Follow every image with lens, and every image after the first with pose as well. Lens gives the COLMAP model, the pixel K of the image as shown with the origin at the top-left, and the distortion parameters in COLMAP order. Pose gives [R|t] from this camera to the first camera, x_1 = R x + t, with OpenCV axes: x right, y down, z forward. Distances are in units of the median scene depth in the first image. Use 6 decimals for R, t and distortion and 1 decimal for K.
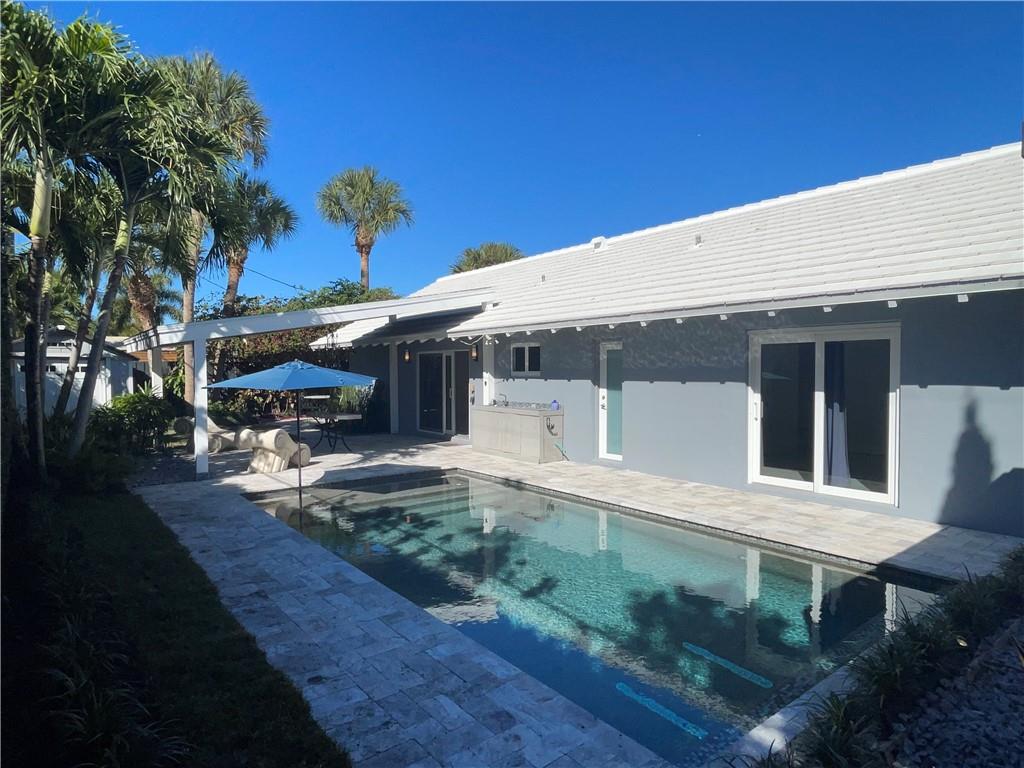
lens RADIAL K [[600.8, 0, 506.7], [0, 600.8, 383.4], [0, 0, 1]] dist [-0.005905, 0.002047]
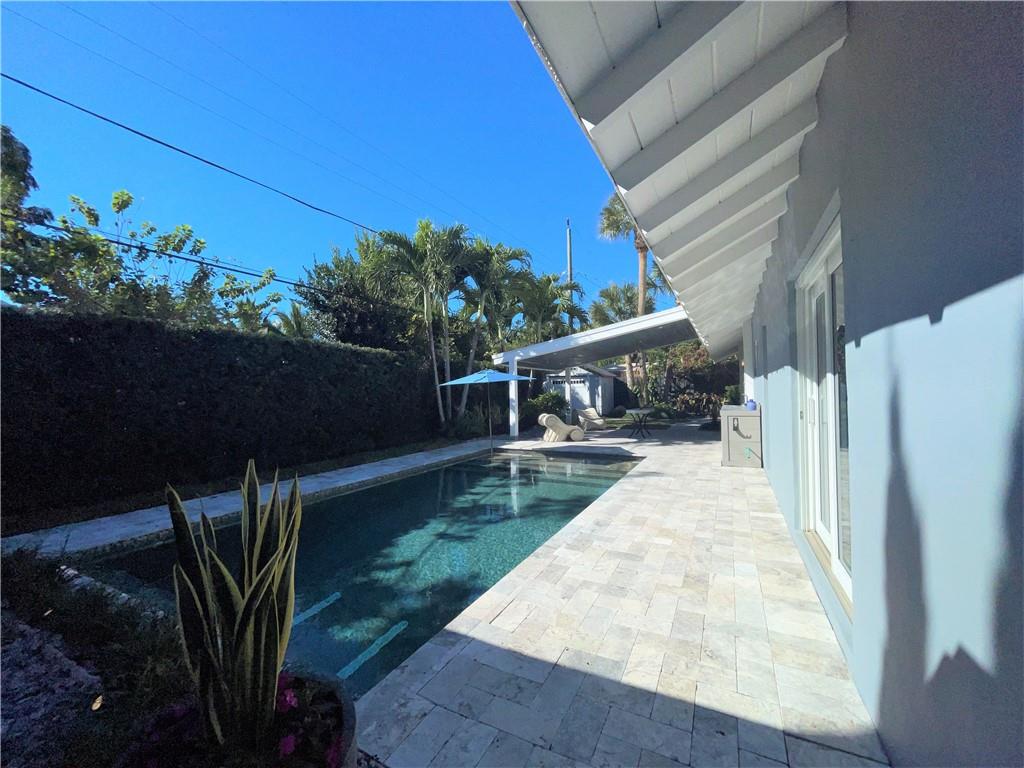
lens RADIAL K [[413.5, 0, 509.2], [0, 413.5, 389.6], [0, 0, 1]] dist [-0.000724, 0.001135]
pose [[0.399846, -0.009538, -0.916533, 0.442260], [-0.002457, 0.999931, -0.011478, 0.017785], [0.916579, 0.006841, 0.399795, 0.365165]]
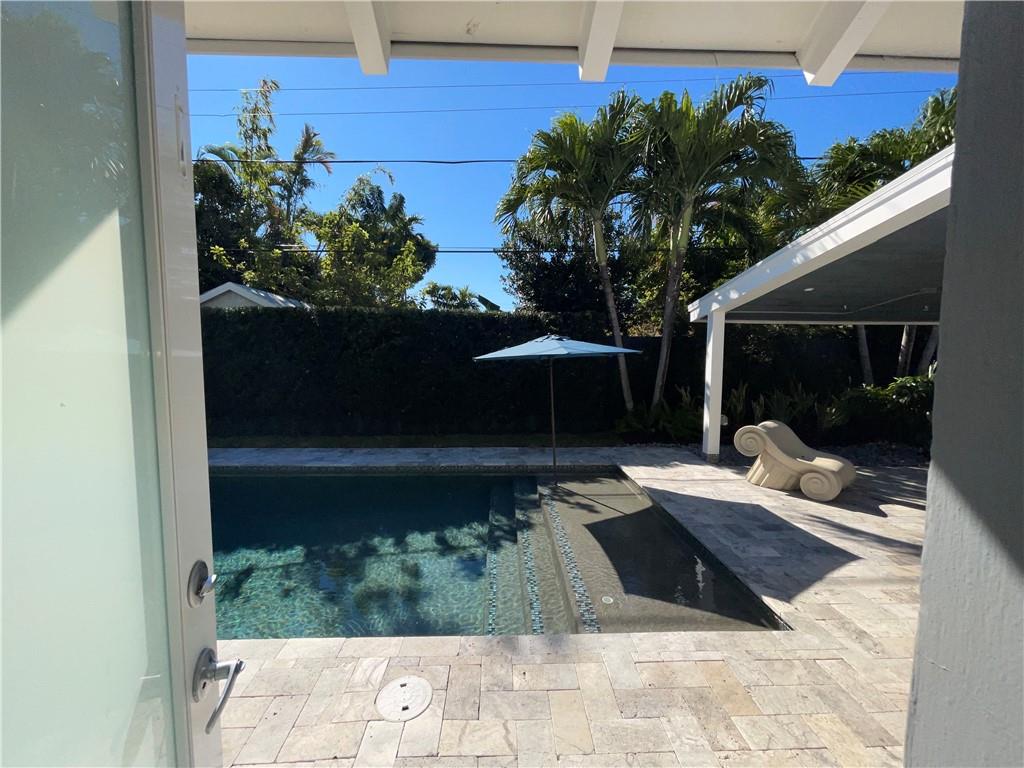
lens RADIAL K [[413.5, 0, 514.1], [0, 413.5, 382.6], [0, 0, 1]] dist [-0.000724, 0.001135]
pose [[-0.591022, 0.052179, -0.804966, 0.144317], [-0.019991, 0.996652, 0.079282, -0.006952], [0.806408, 0.062950, -0.588000, 0.818097]]
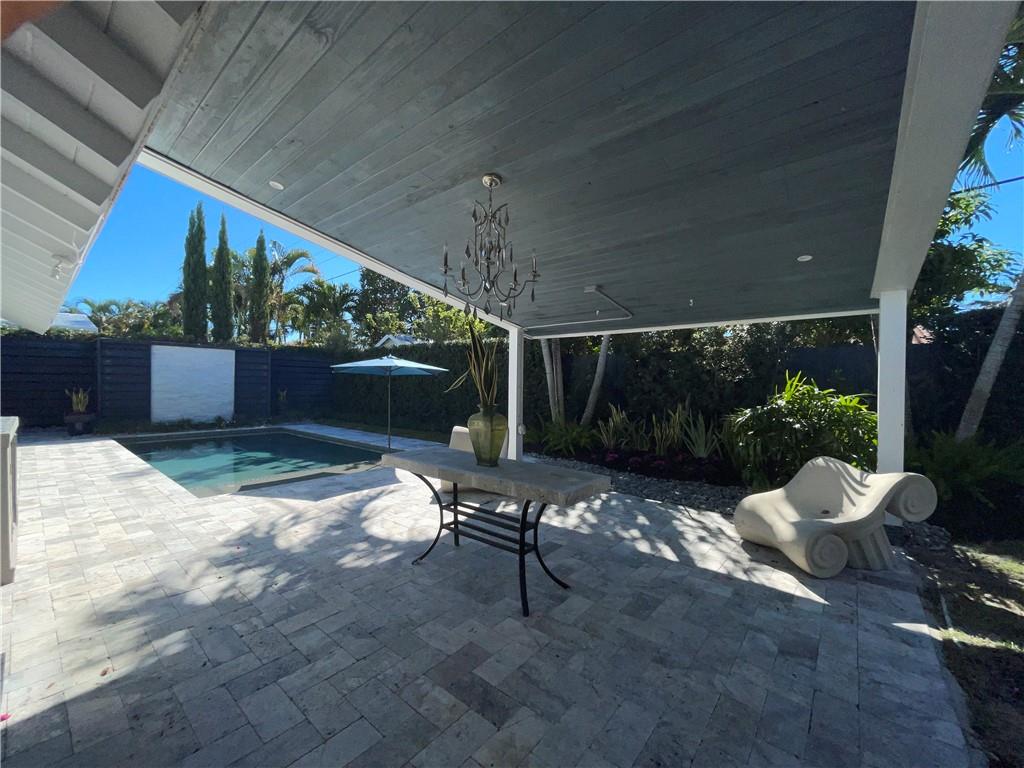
lens RADIAL K [[413.5, 0, 510.5], [0, 413.5, 386.6], [0, 0, 1]] dist [-0.000724, 0.001135]
pose [[-0.979538, -0.006541, -0.201152, -0.257916], [-0.012237, 0.999558, 0.027088, 0.003148], [0.200886, 0.028995, -0.979186, 1.220955]]
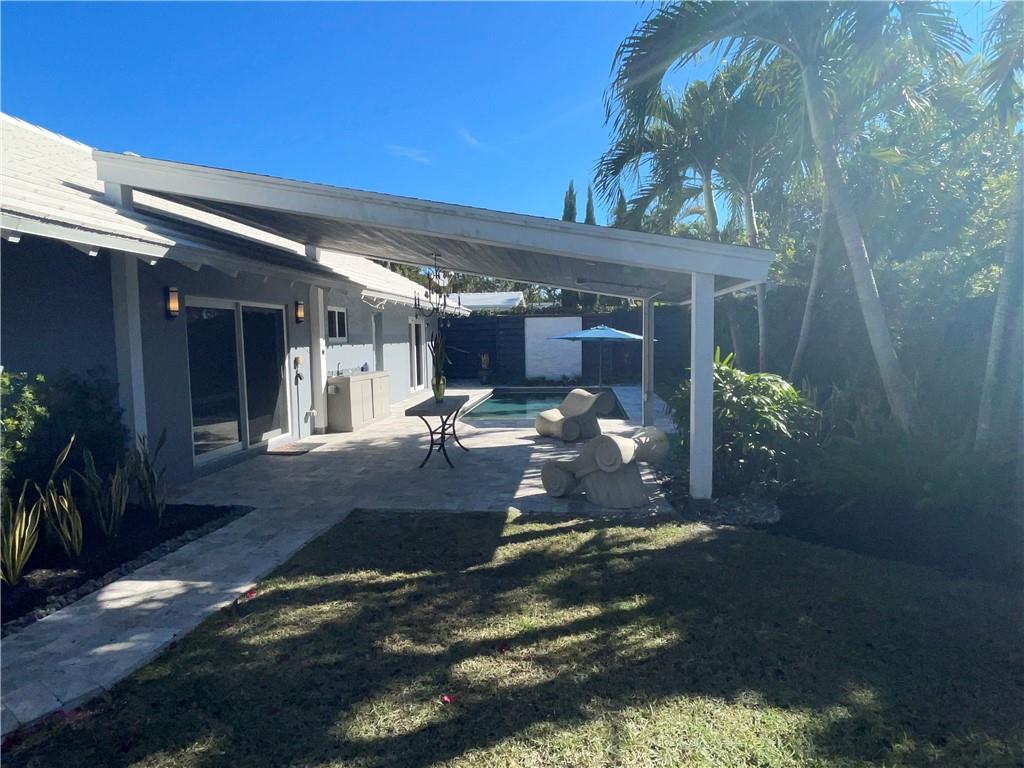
lens RADIAL K [[600.8, 0, 509.5], [0, 600.8, 389.3], [0, 0, 1]] dist [-0.005905, 0.002047]
pose [[-0.707880, -0.046278, 0.704815, -0.778960], [0.035585, 0.994248, 0.101021, -0.022895], [-0.705436, 0.096592, -0.702161, 1.389037]]
